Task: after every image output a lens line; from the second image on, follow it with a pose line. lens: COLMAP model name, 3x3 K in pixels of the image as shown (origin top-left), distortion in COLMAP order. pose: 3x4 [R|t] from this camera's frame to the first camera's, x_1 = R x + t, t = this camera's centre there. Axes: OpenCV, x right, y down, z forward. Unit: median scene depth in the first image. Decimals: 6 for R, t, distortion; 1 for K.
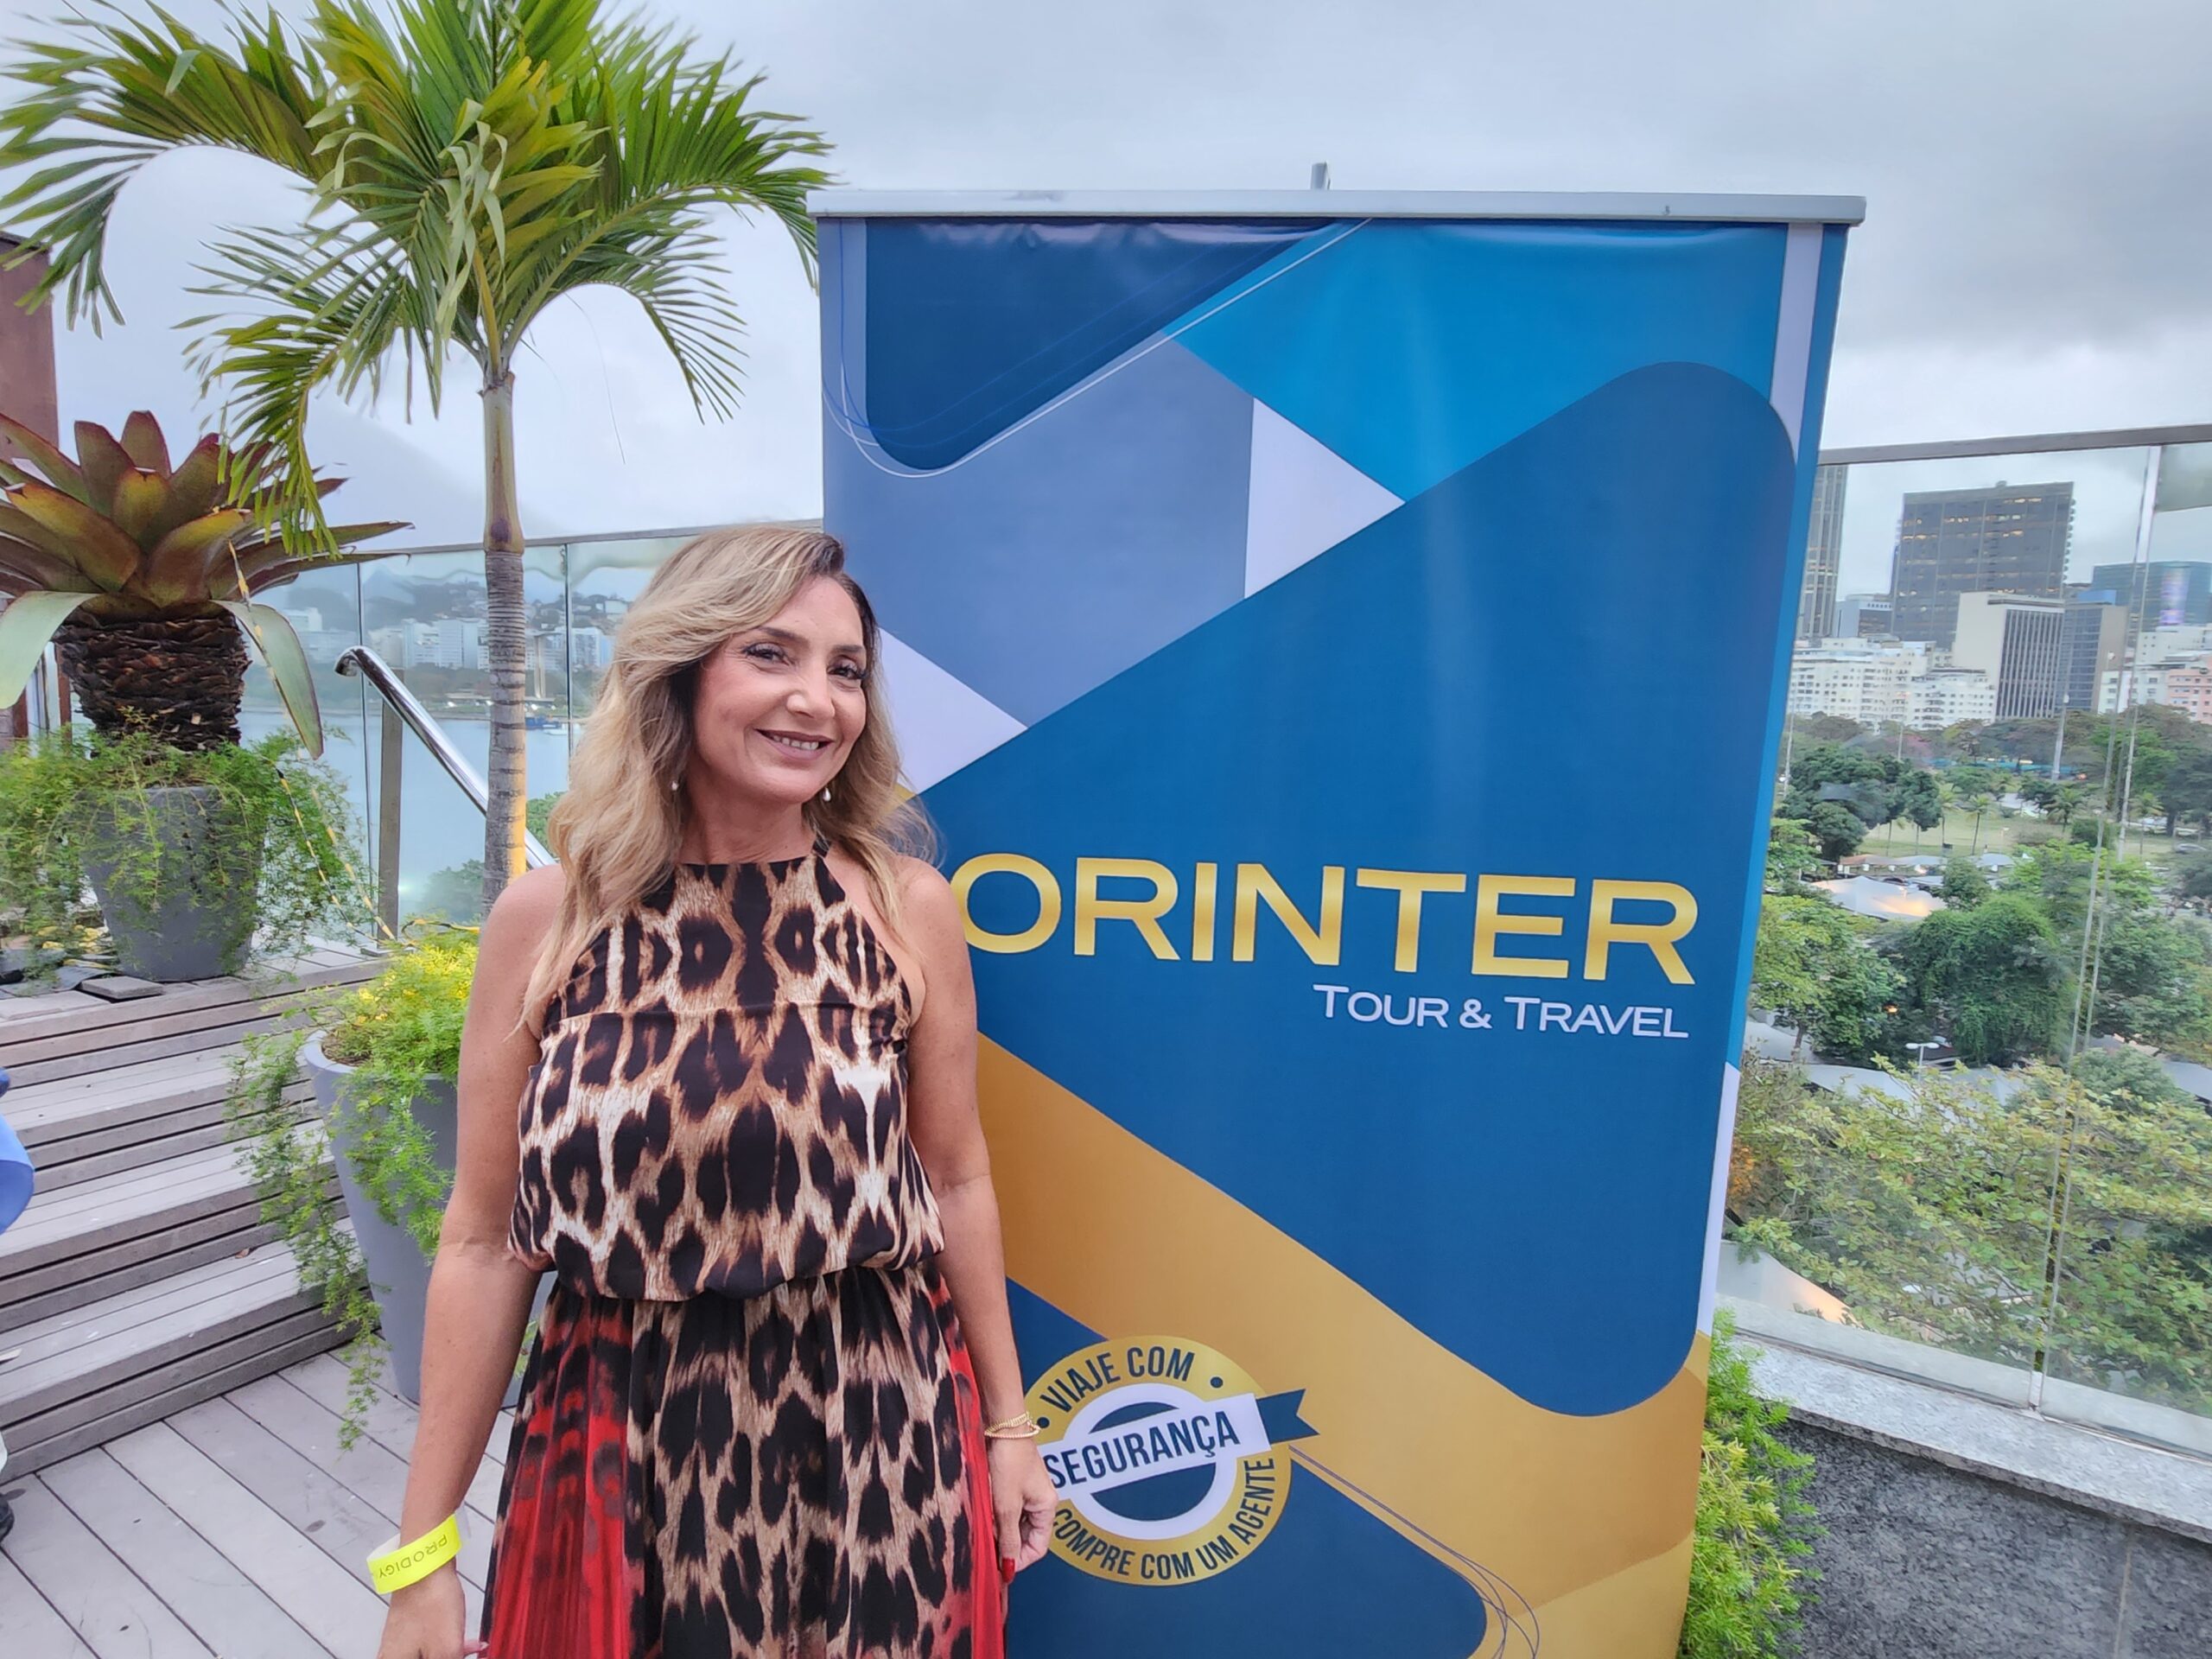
lens RADIAL K [[1242.2, 0, 1098.3], [0, 1242.2, 818.5], [0, 0, 1]] dist [-0.002006, -0.001878]
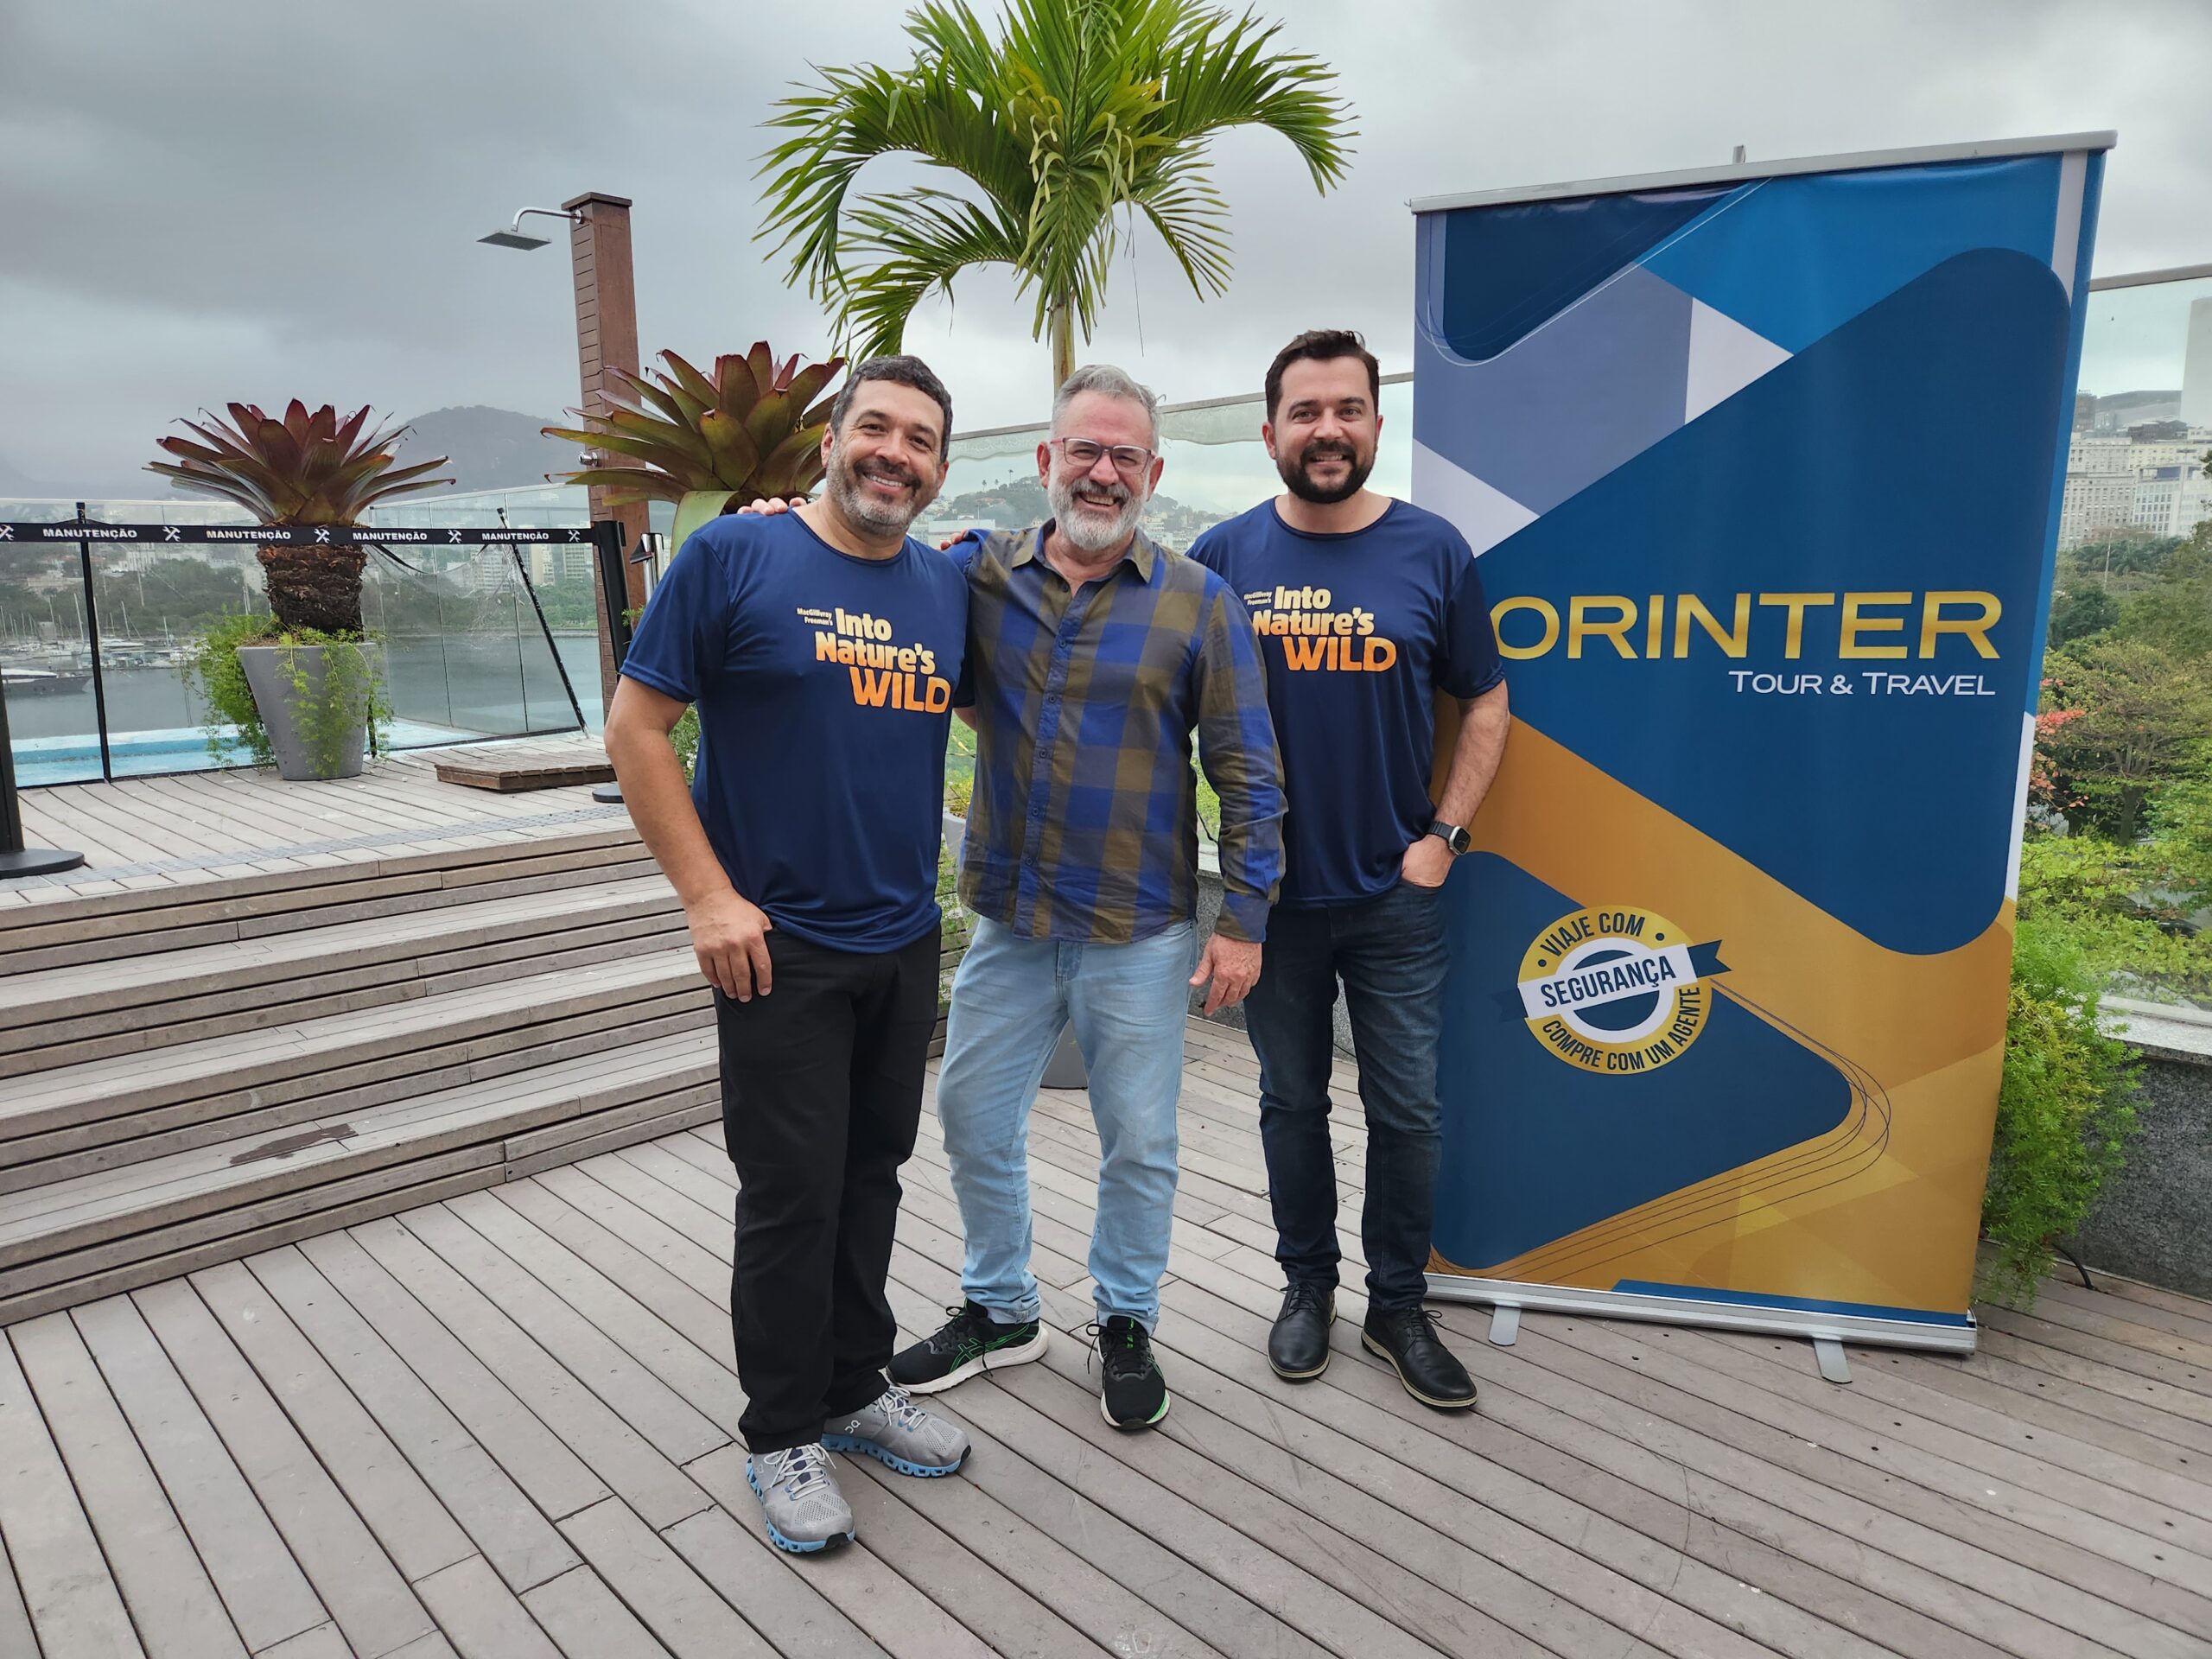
lens RADIAL K [[1530.4, 0, 1081.3], [0, 1530.4, 843.6], [0, 0, 1]] dist [0.074663, -0.064129]
pose [[0.966991, -0.000261, -0.254809, -0.113030], [0.016459, 0.997975, 0.061441, 0.203939], [0.254277, -0.063607, 0.965038, -1.049635]]
